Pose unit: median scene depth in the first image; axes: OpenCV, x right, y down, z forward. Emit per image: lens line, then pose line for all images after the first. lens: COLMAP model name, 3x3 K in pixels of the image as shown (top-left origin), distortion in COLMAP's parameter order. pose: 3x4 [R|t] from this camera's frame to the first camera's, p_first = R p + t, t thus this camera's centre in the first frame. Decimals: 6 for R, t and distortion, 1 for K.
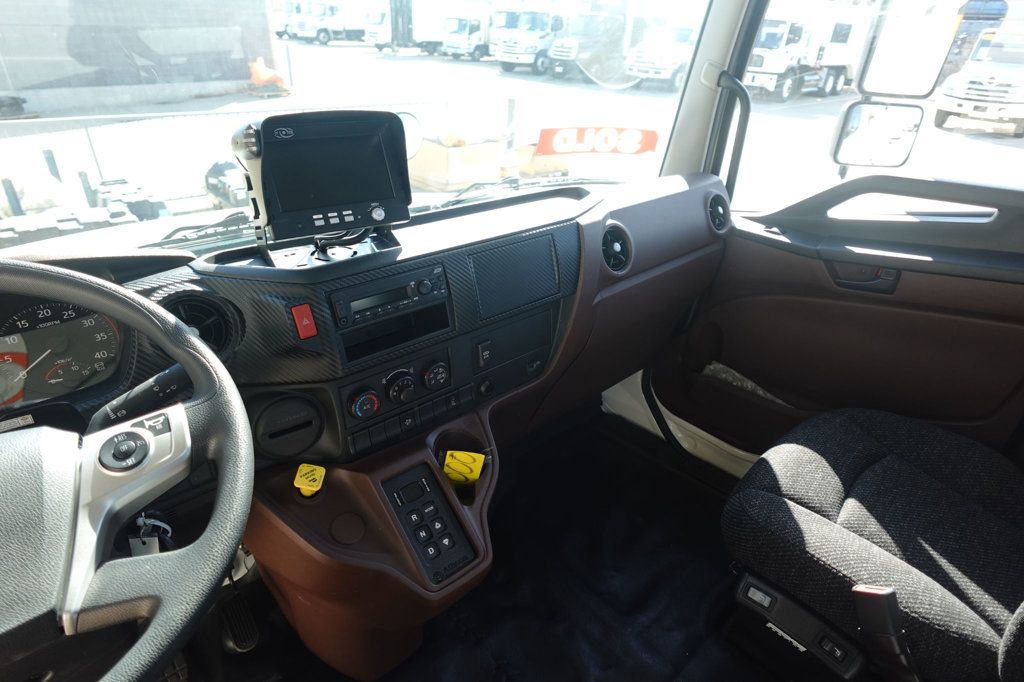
lens RADIAL K [[575.5, 0, 514.4], [0, 575.5, 342.5], [0, 0, 1]] dist [-0.005769, 0.002918]
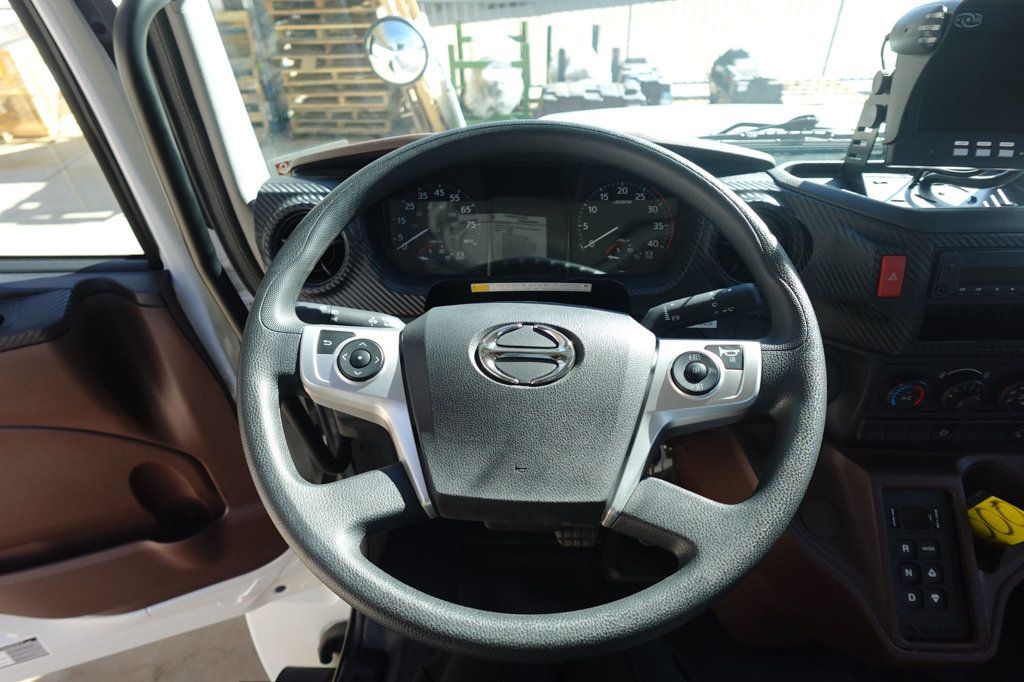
lens RADIAL K [[575.5, 0, 515.0], [0, 575.5, 342.7], [0, 0, 1]] dist [-0.005769, 0.002918]
pose [[0.721216, 0.382234, -0.577707, -0.182184], [-0.284159, 0.923831, 0.256496, -0.006082], [0.631745, -0.020828, 0.774897, 0.045143]]
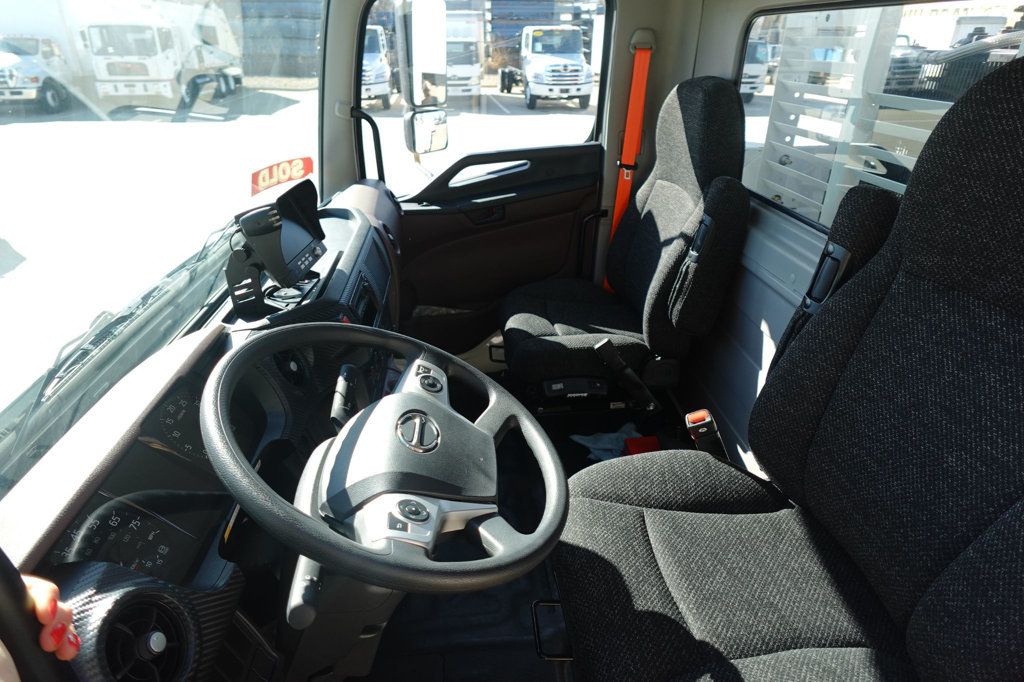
lens RADIAL K [[575.5, 0, 510.3], [0, 575.5, 340.9], [0, 0, 1]] dist [-0.005769, 0.002918]
pose [[0.604997, -0.411812, 0.681461, -0.829887], [0.412371, 0.894193, 0.174267, -0.066569], [-0.681123, 0.175584, 0.710804, -0.218966]]
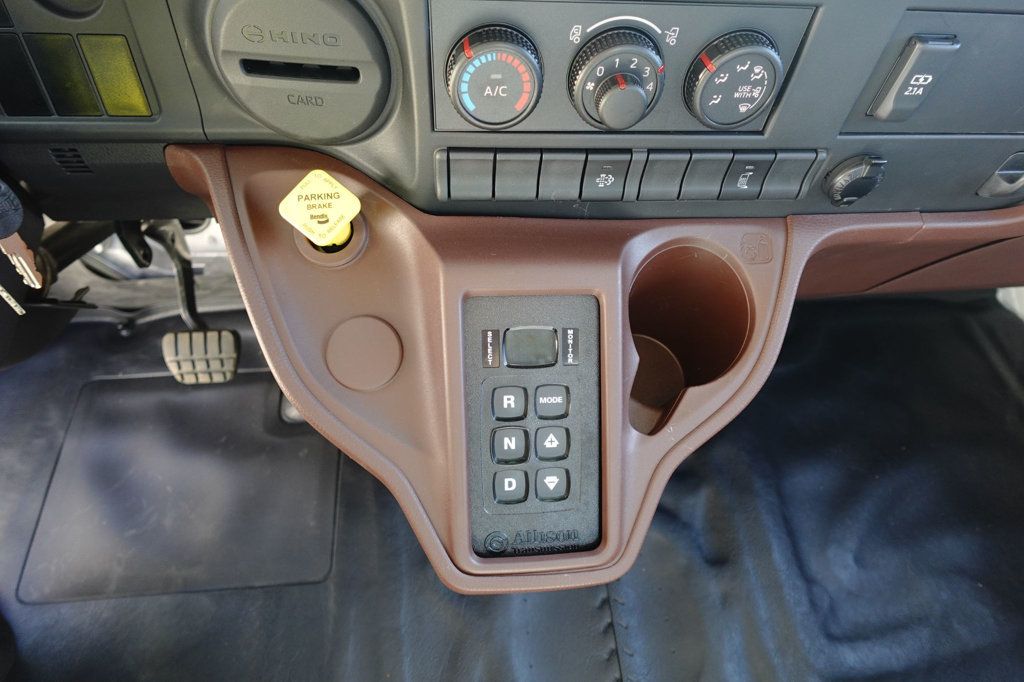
lens RADIAL K [[575.5, 0, 507.8], [0, 575.5, 334.7], [0, 0, 1]] dist [-0.005769, 0.002918]
pose [[0.793806, 0.514863, -0.323711, -0.054100], [-0.323056, 0.807935, 0.492824, 0.048686], [0.515274, -0.286630, 0.807673, 0.573033]]
